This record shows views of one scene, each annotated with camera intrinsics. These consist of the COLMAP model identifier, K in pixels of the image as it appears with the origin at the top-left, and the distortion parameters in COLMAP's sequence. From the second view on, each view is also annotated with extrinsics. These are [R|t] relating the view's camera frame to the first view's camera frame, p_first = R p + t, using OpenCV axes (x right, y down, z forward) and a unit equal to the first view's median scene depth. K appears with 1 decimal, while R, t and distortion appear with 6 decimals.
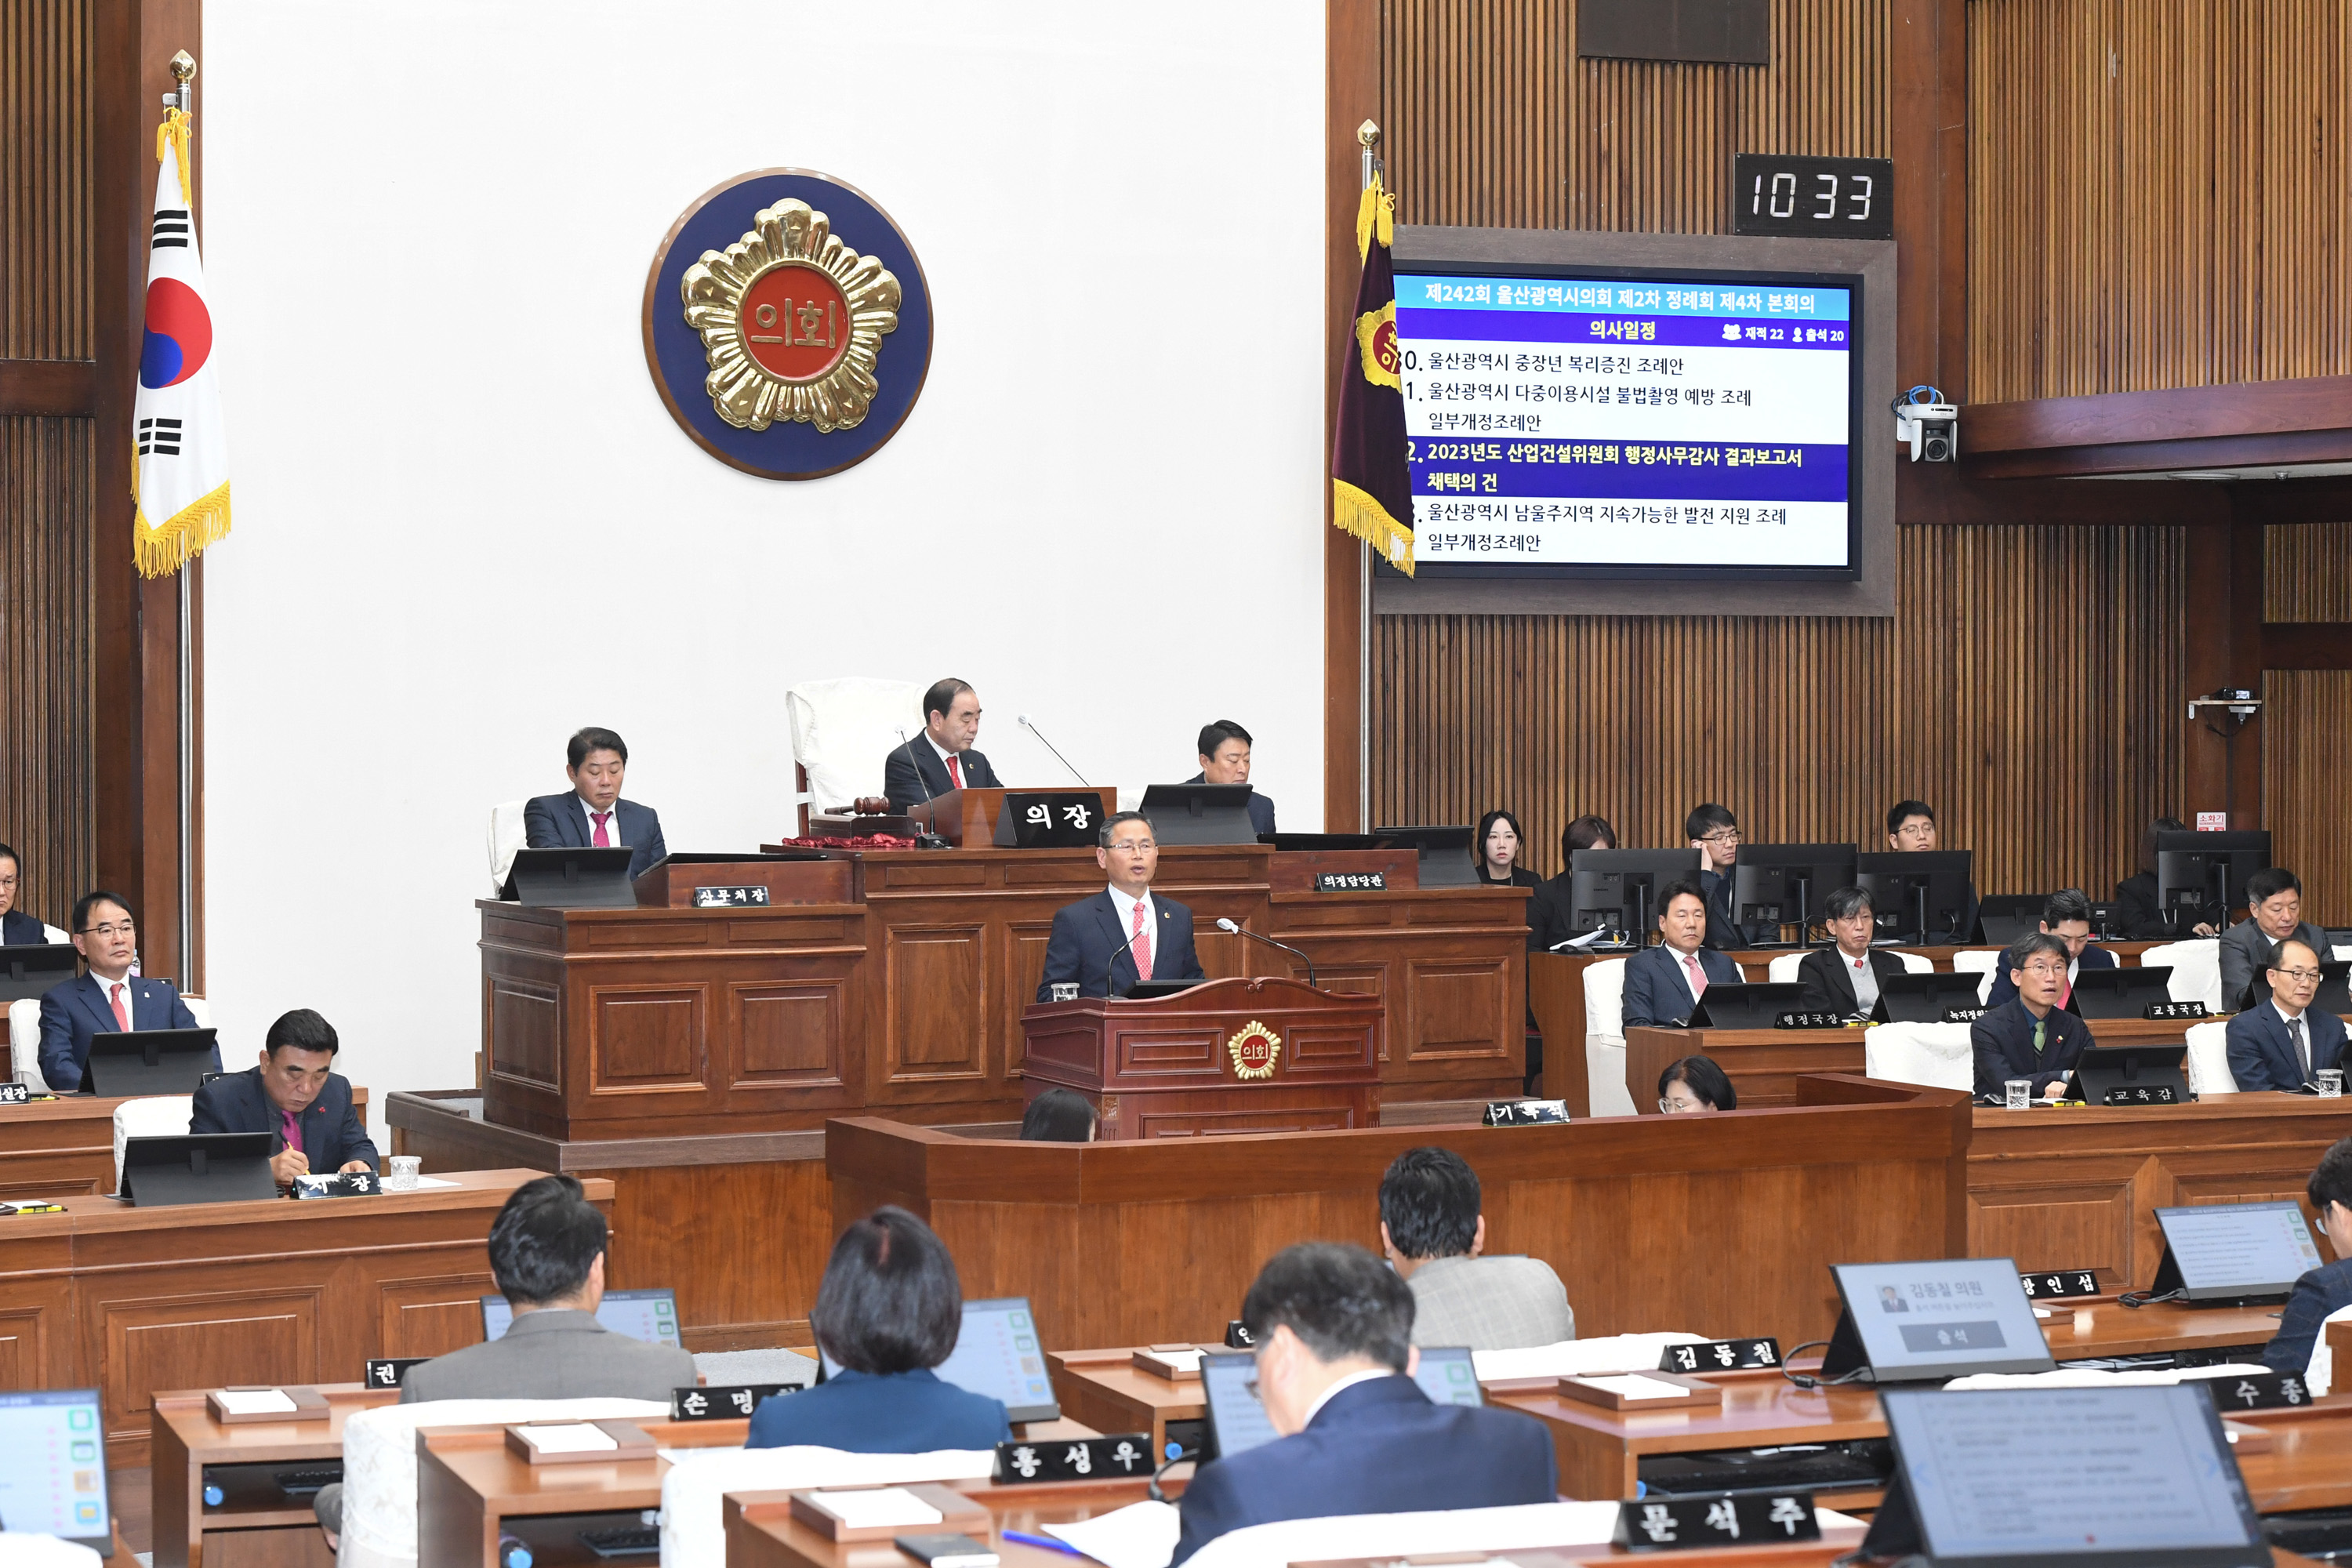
lens RADIAL K [[4853.6, 0, 1184.0], [0, 4853.6, 748.5], [0, 0, 1]] dist [-0.073627, 0.000000]
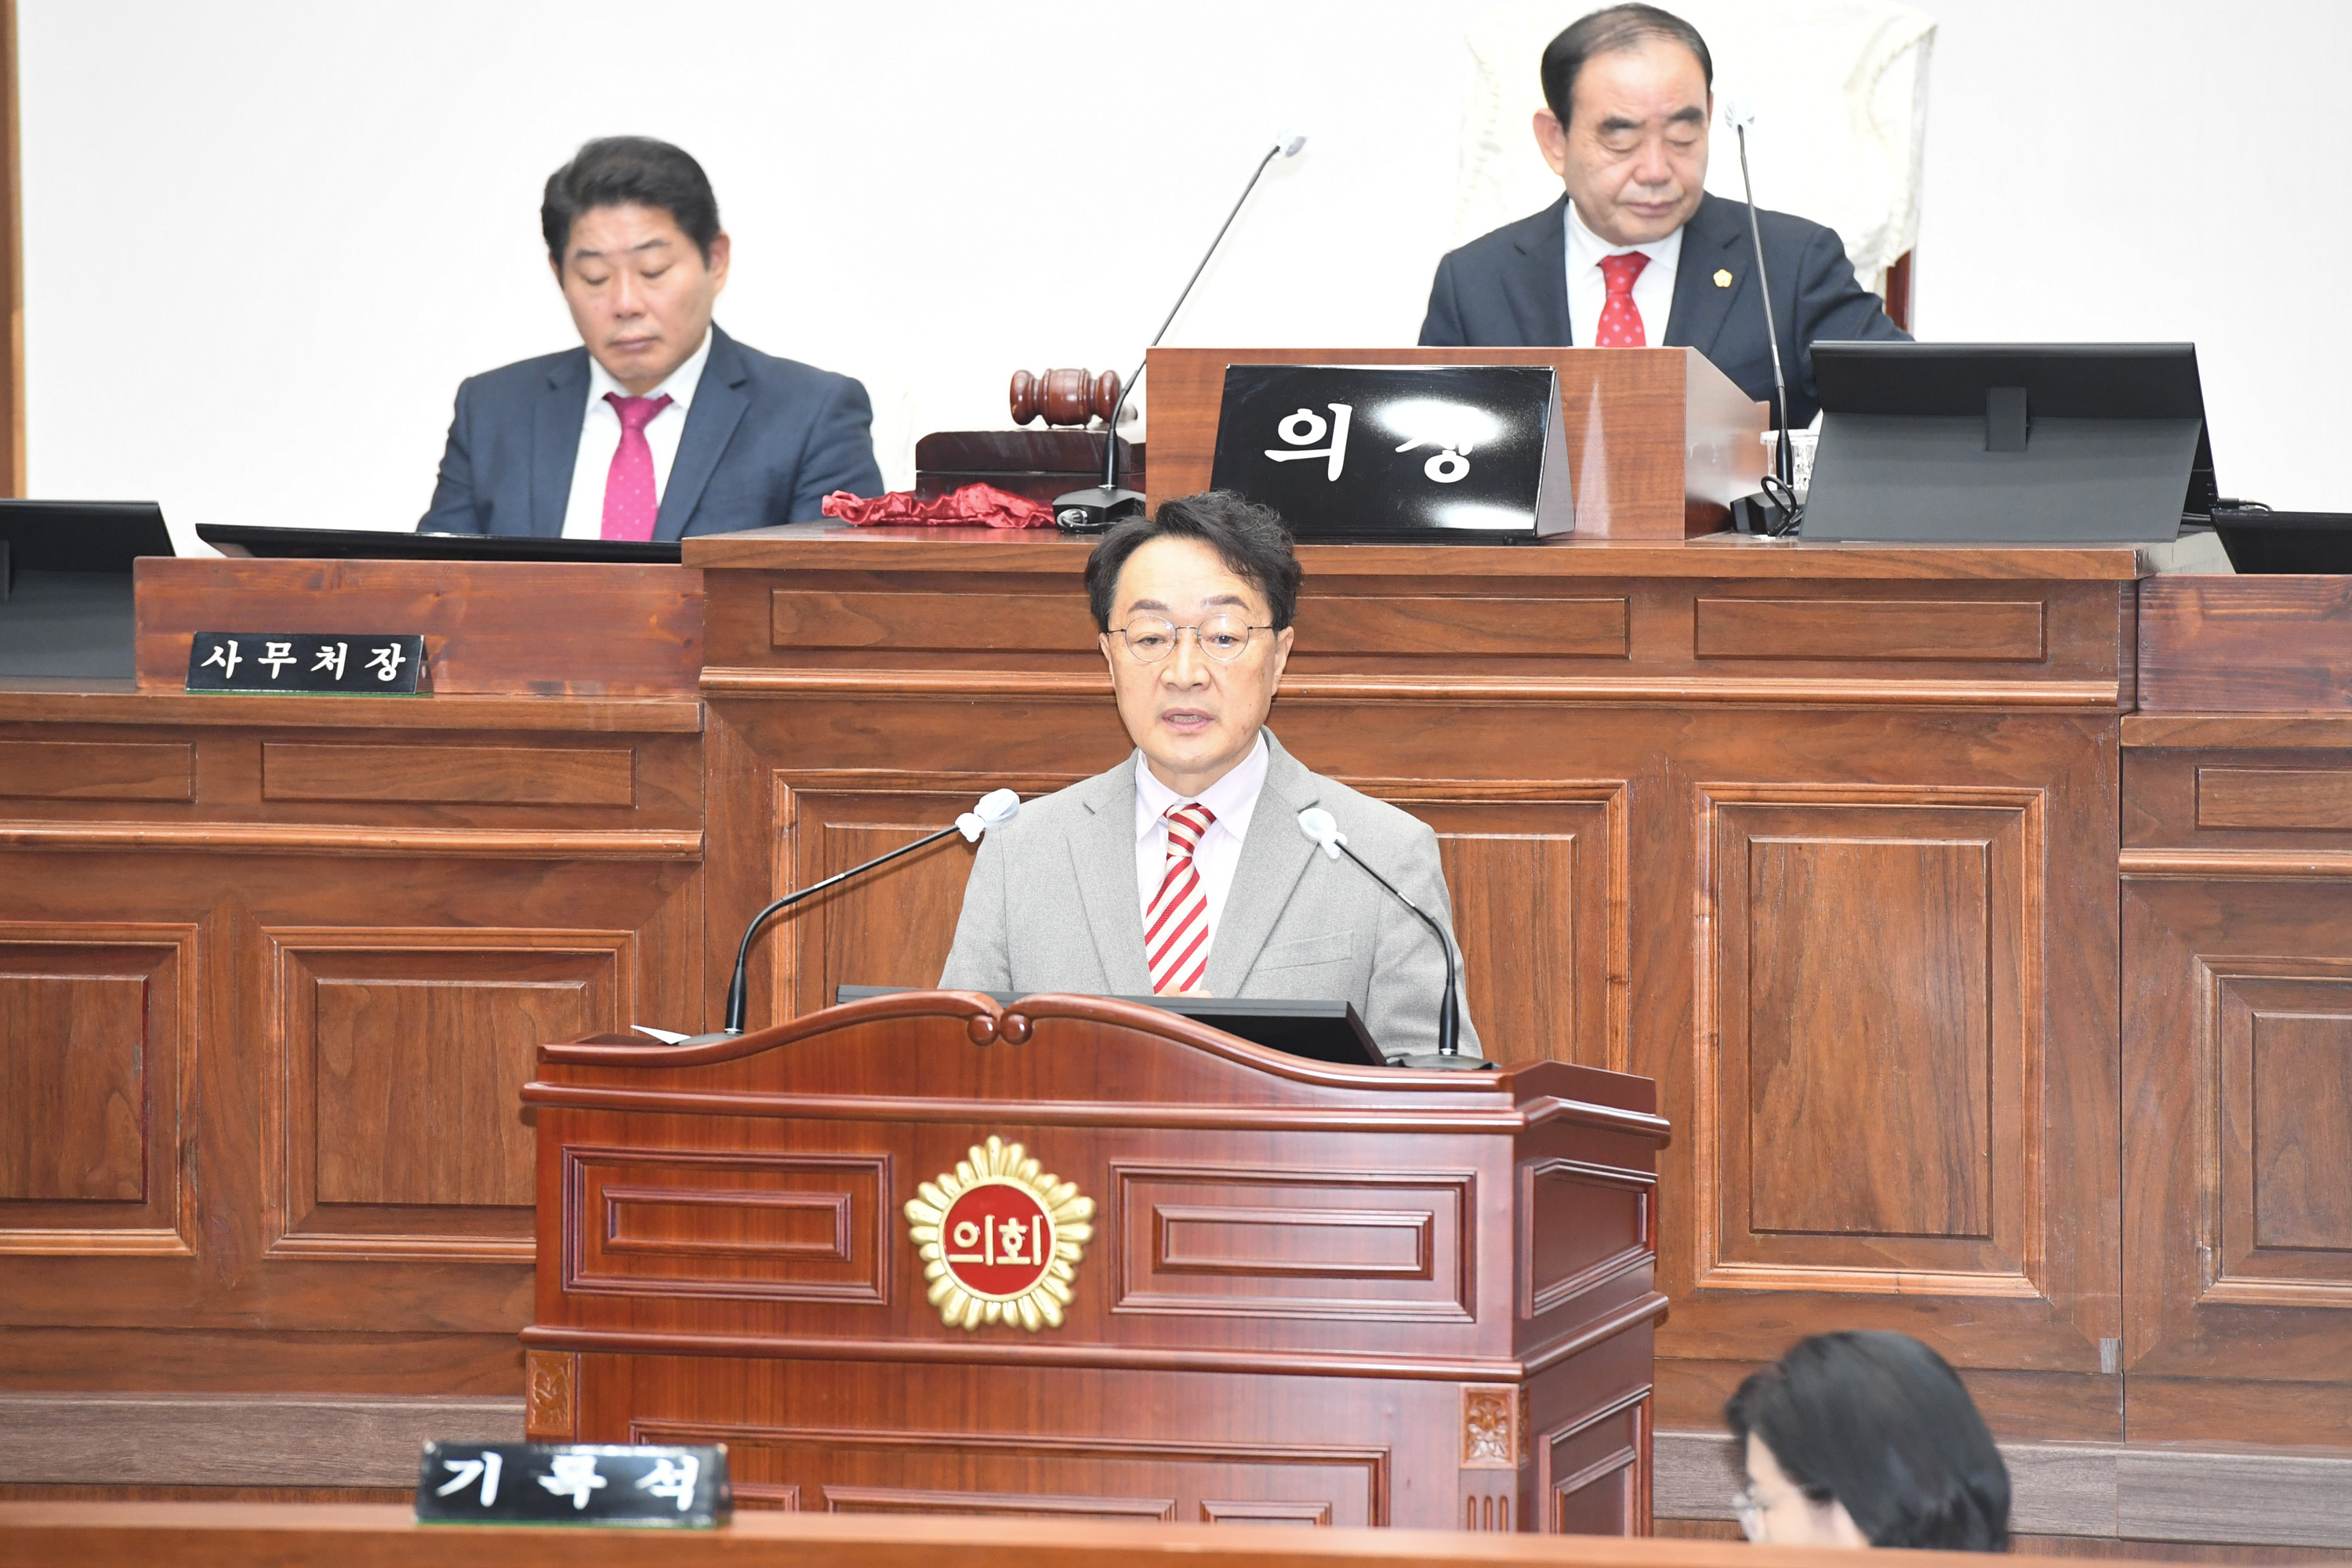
lens RADIAL K [[13089.9, 0, 1144.1], [0, 13089.9, 822.6], [0, 0, 1]] dist [2.214185, 0.000000]
pose [[0.754733, 0.040073, -0.654808, 0.456677], [-0.010274, 0.998732, 0.049279, -0.002528], [0.655952, -0.030465, 0.754187, 0.319717]]
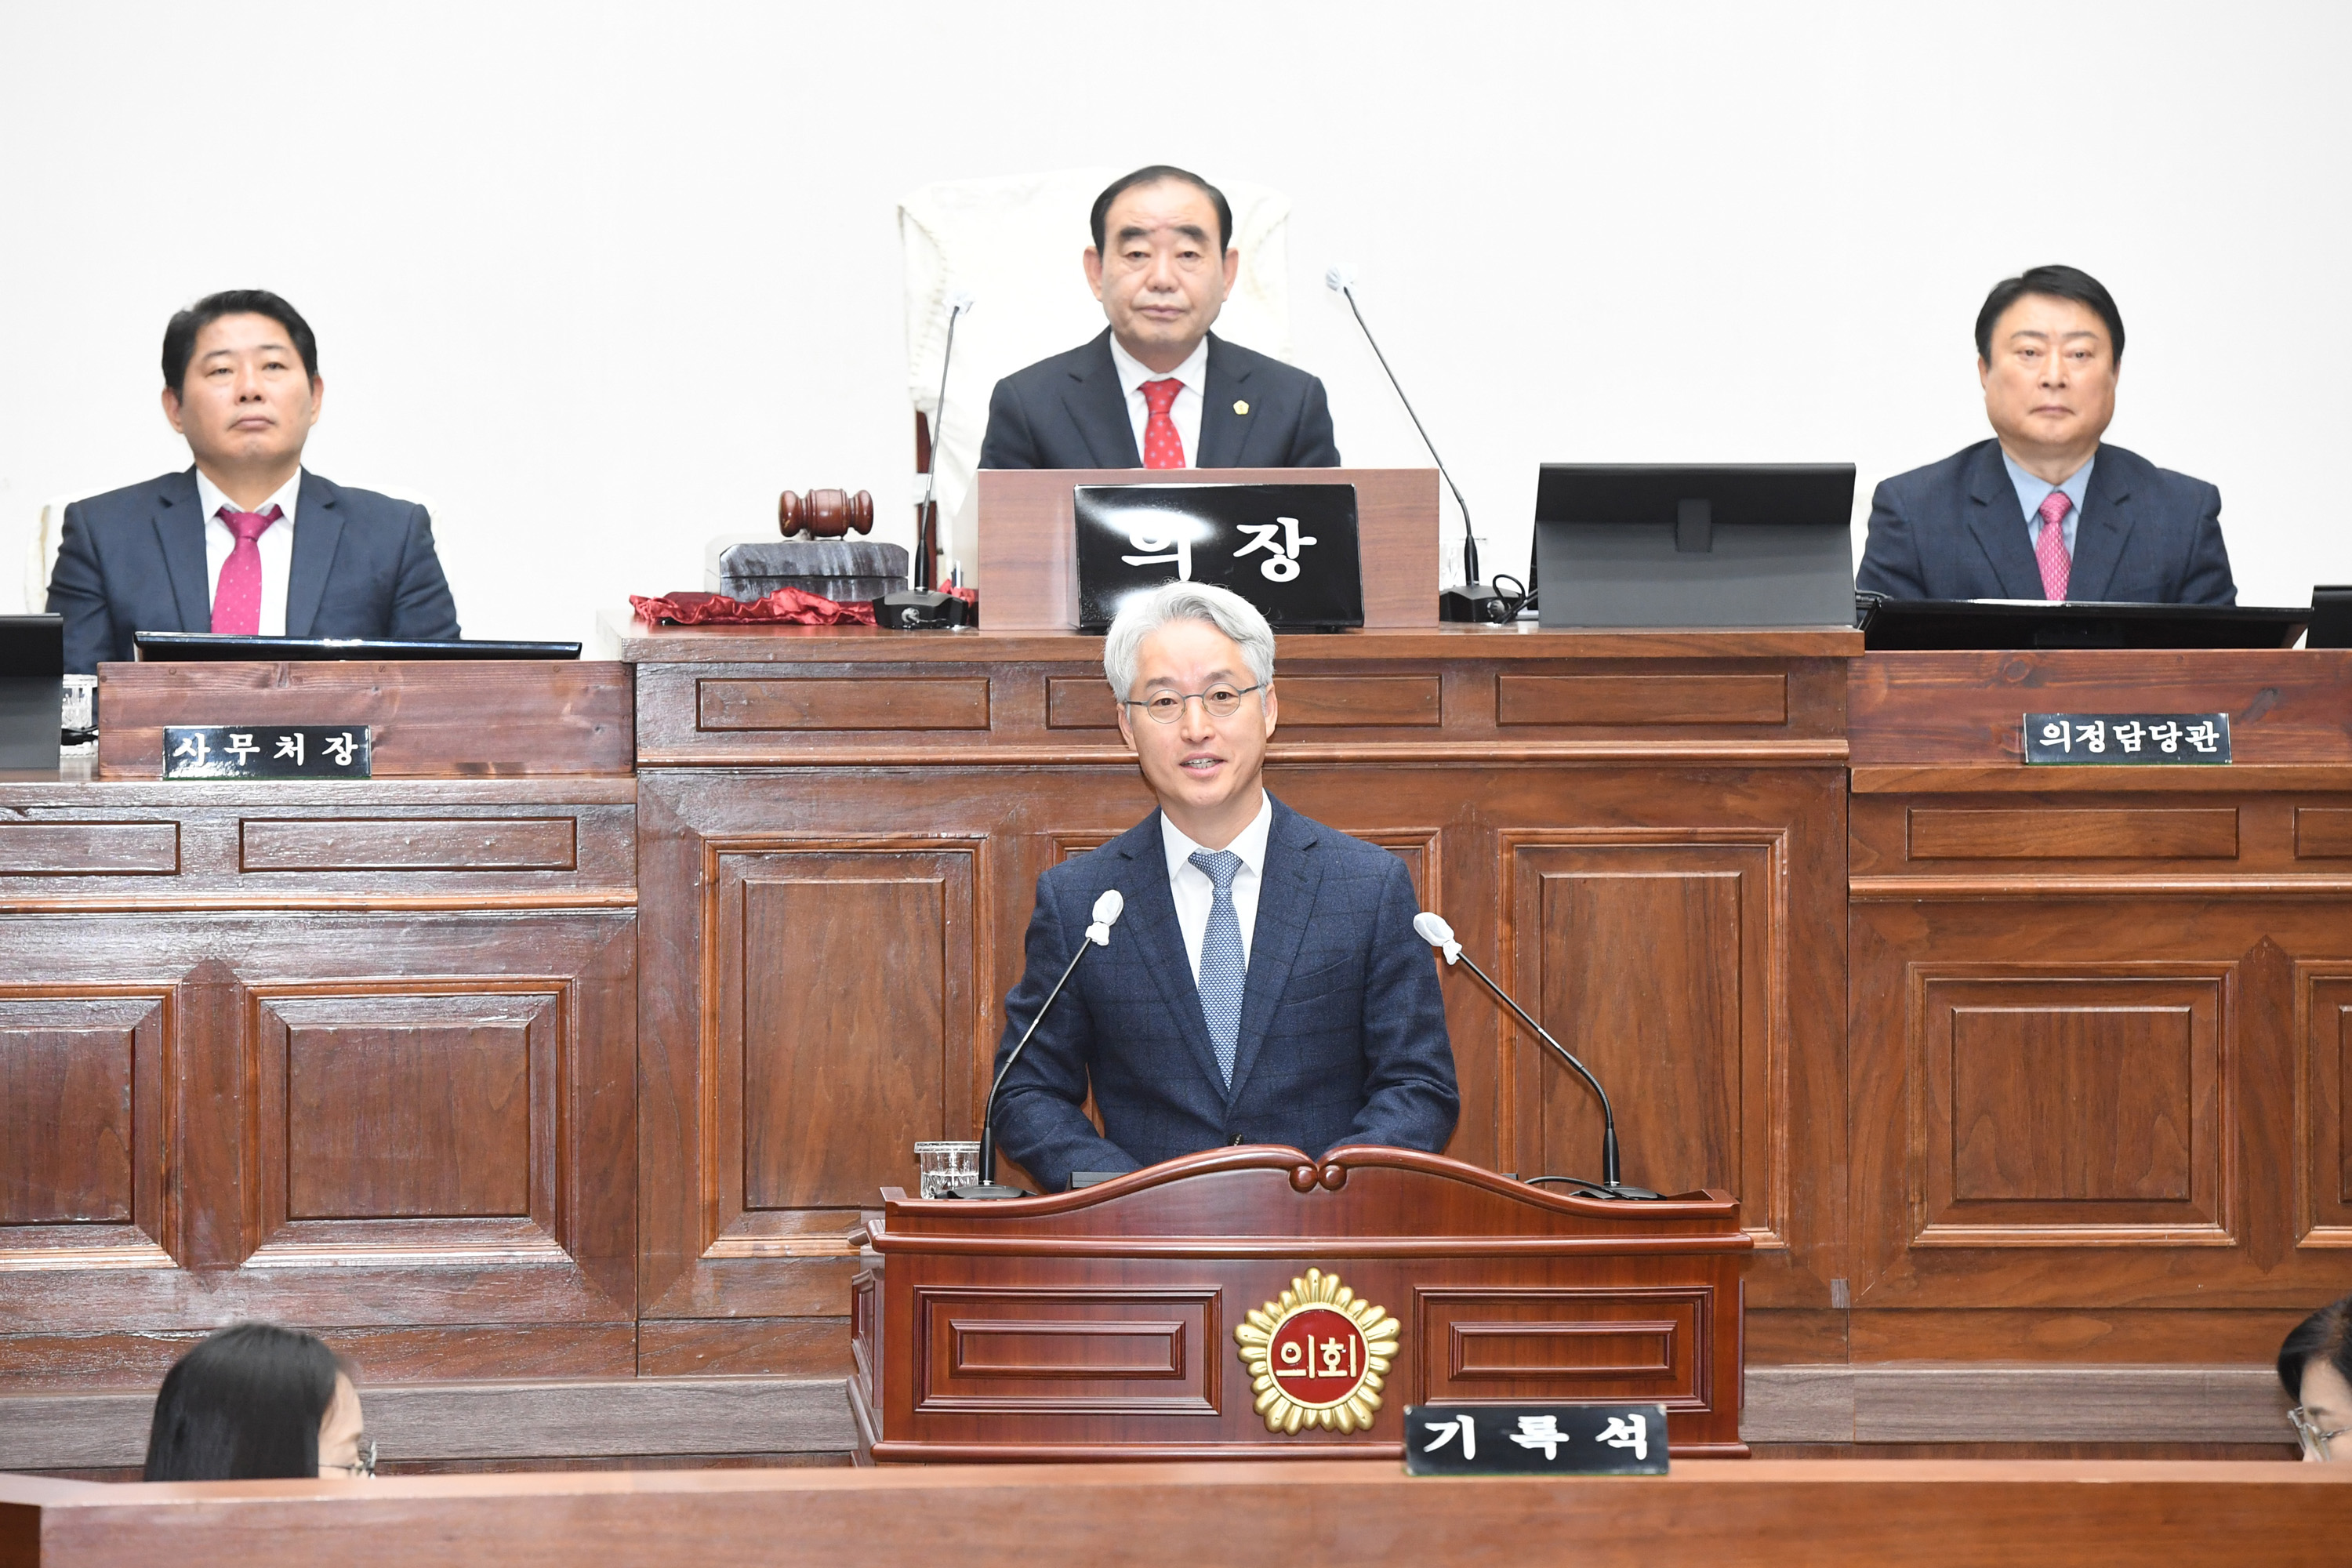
lens RADIAL K [[10936.0, 0, 1151.6], [0, 10936.0, 731.6], [0, 0, 1]] dist [1.275349, 0.000000]
pose [[0.927137, 0.018583, -0.374262, 0.250747], [-0.004965, 0.999291, 0.037317, -0.002775], [0.374690, -0.032740, 0.926572, 0.202485]]
